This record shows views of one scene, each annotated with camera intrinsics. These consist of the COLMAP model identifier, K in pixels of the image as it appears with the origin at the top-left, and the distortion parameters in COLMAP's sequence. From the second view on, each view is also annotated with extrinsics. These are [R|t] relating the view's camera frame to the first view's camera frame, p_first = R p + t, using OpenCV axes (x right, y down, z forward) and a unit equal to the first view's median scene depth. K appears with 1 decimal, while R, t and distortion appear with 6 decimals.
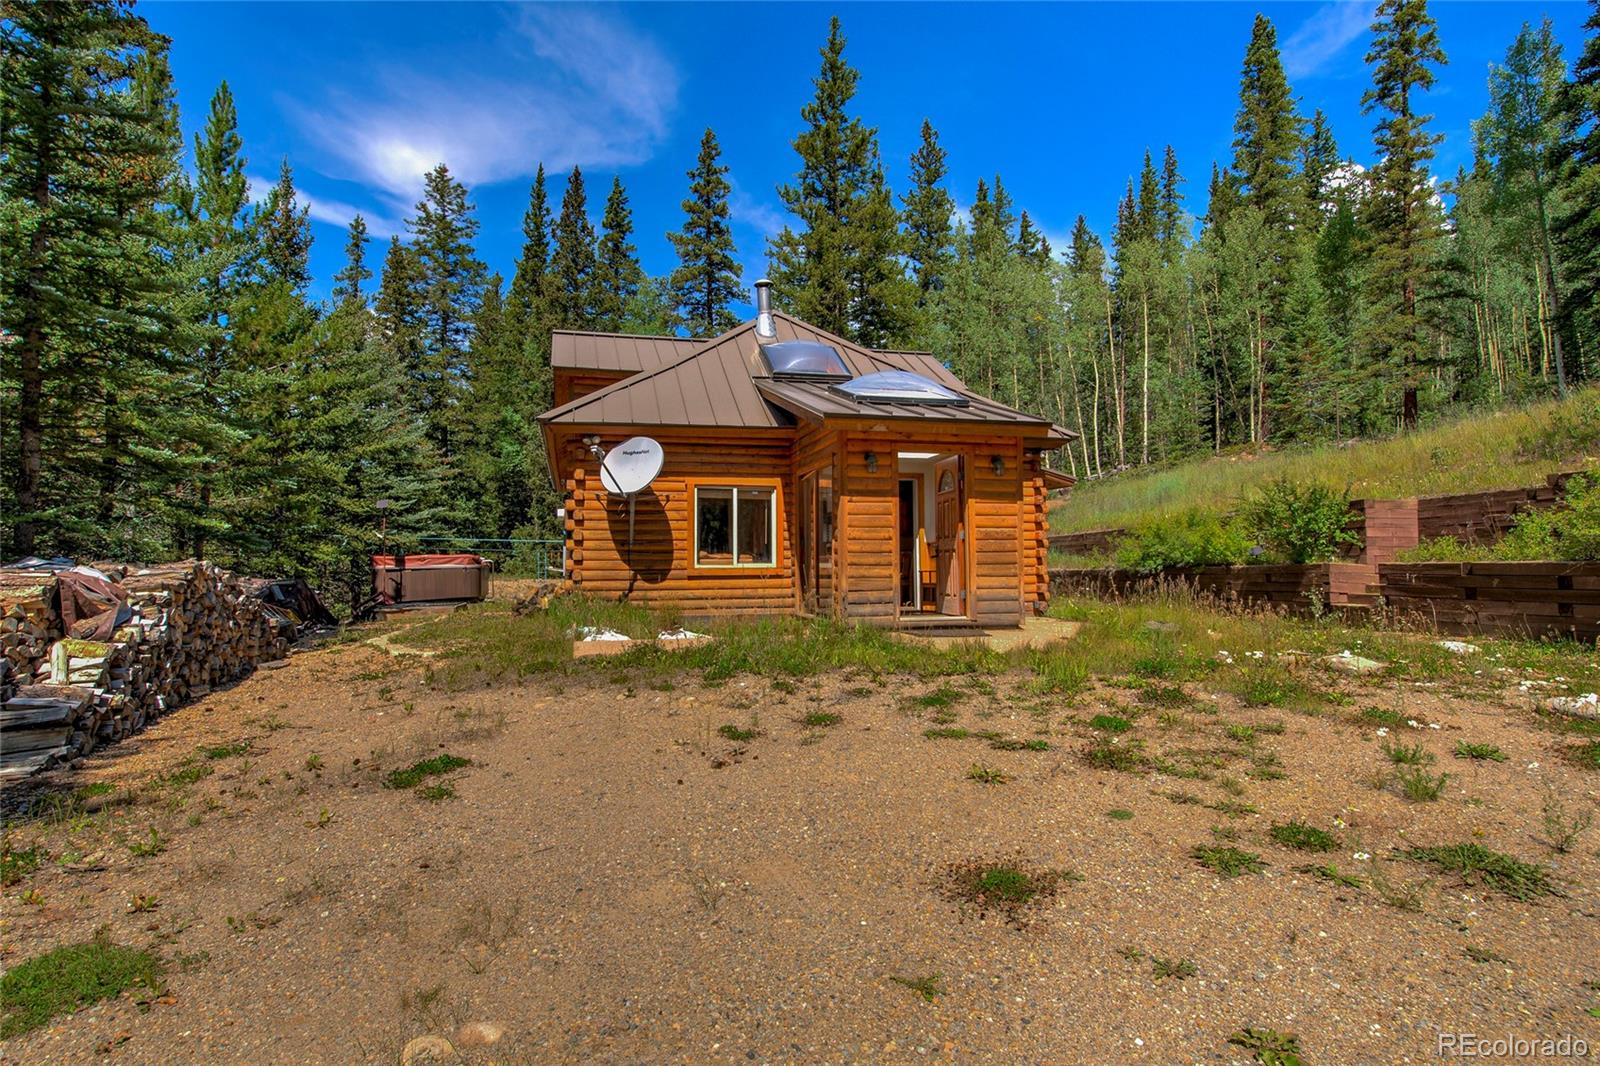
lens RADIAL K [[841.9, 0, 734.8], [0, 841.9, 539.7], [0, 0, 1]] dist [-0.015033, -0.000339]
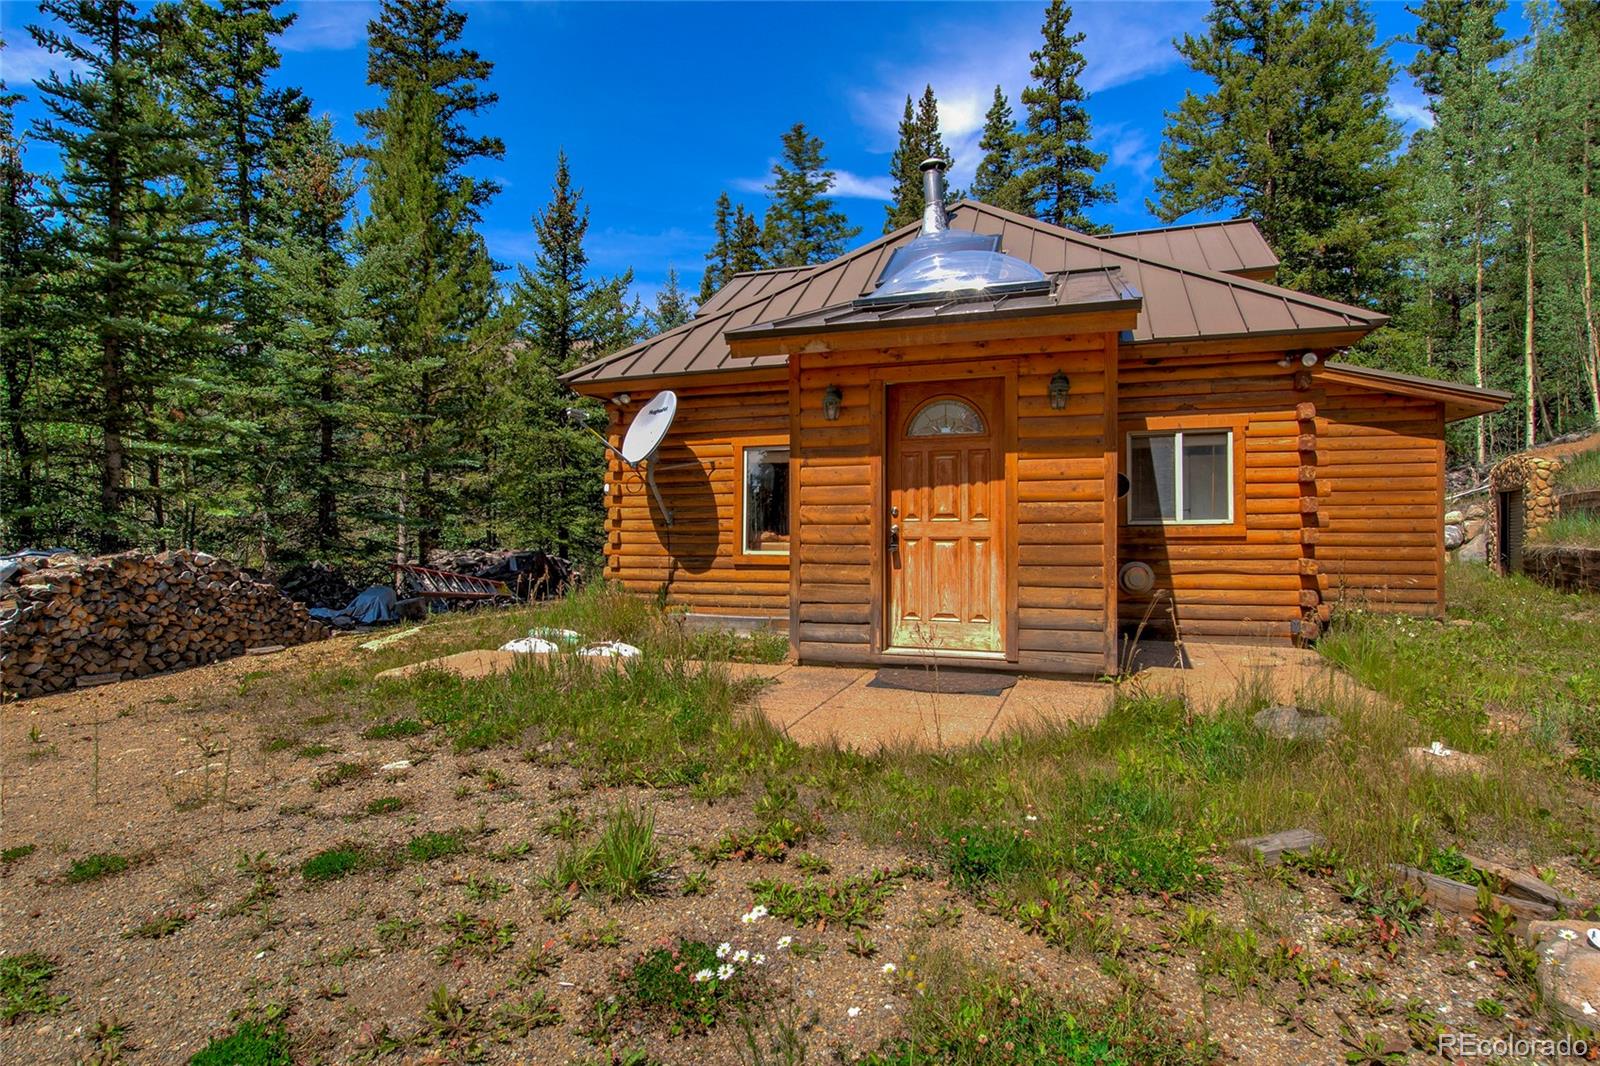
lens RADIAL K [[841.9, 0, 734.8], [0, 841.9, 539.7], [0, 0, 1]] dist [-0.015033, -0.000339]
pose [[0.845821, 0.008859, -0.533394, 0.360306], [0.018193, 0.998802, 0.045437, -0.015402], [0.533157, -0.048136, 0.844646, 0.340823]]
